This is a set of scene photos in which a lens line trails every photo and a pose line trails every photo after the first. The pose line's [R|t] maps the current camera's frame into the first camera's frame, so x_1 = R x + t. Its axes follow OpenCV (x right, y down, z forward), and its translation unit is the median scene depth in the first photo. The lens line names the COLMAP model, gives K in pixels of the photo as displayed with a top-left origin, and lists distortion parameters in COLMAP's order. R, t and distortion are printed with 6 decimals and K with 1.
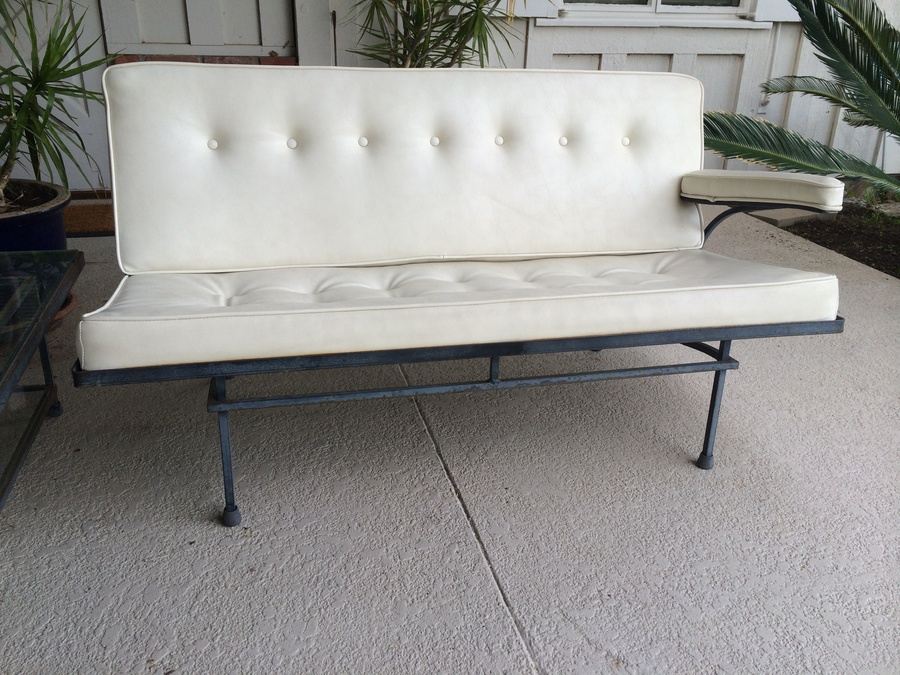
lens RADIAL K [[773.2, 0, 450.0], [0, 773.2, 337.5], [0, 0, 1]] dist [0.077454, -0.097117]
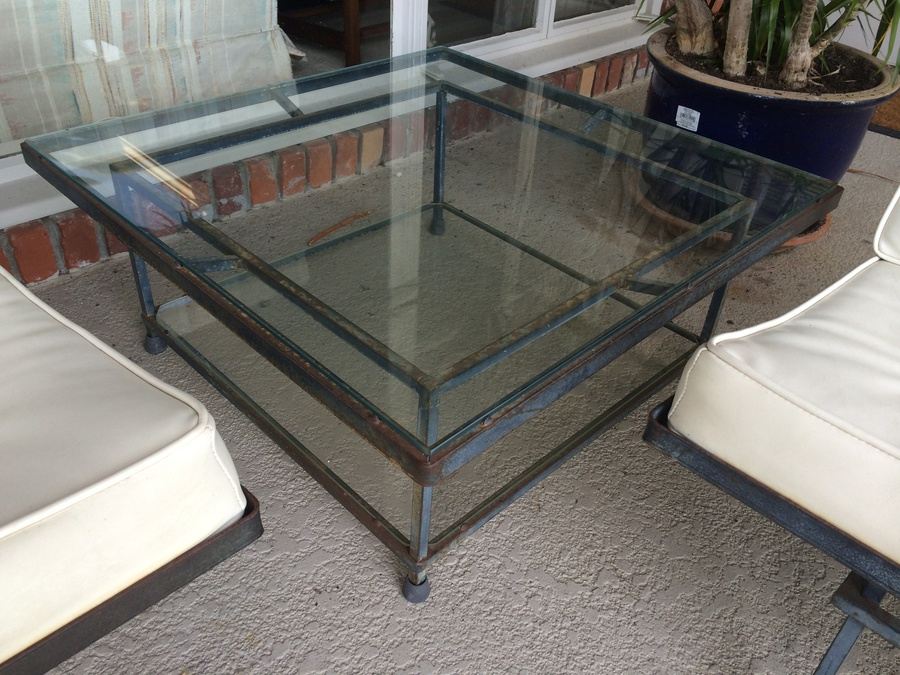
lens RADIAL K [[773.2, 0, 450.0], [0, 773.2, 337.5], [0, 0, 1]] dist [0.077454, -0.097117]
pose [[0.514915, 0.501031, -0.695579, -0.095541], [-0.372939, 0.861534, 0.344494, -0.078512], [0.771867, 0.082024, 0.630471, 0.265859]]
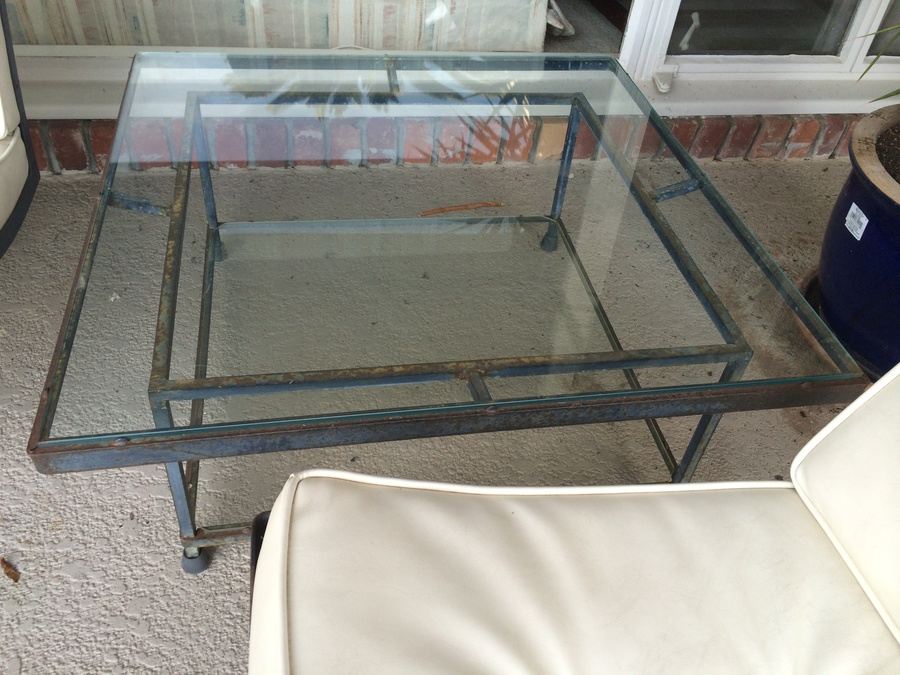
lens RADIAL K [[773.2, 0, 450.0], [0, 773.2, 337.5], [0, 0, 1]] dist [0.077454, -0.097117]
pose [[-0.061465, 0.642802, -0.763563, -0.081754], [-0.469026, 0.656681, 0.590579, -0.217368], [0.881043, 0.394431, 0.261128, 0.482748]]
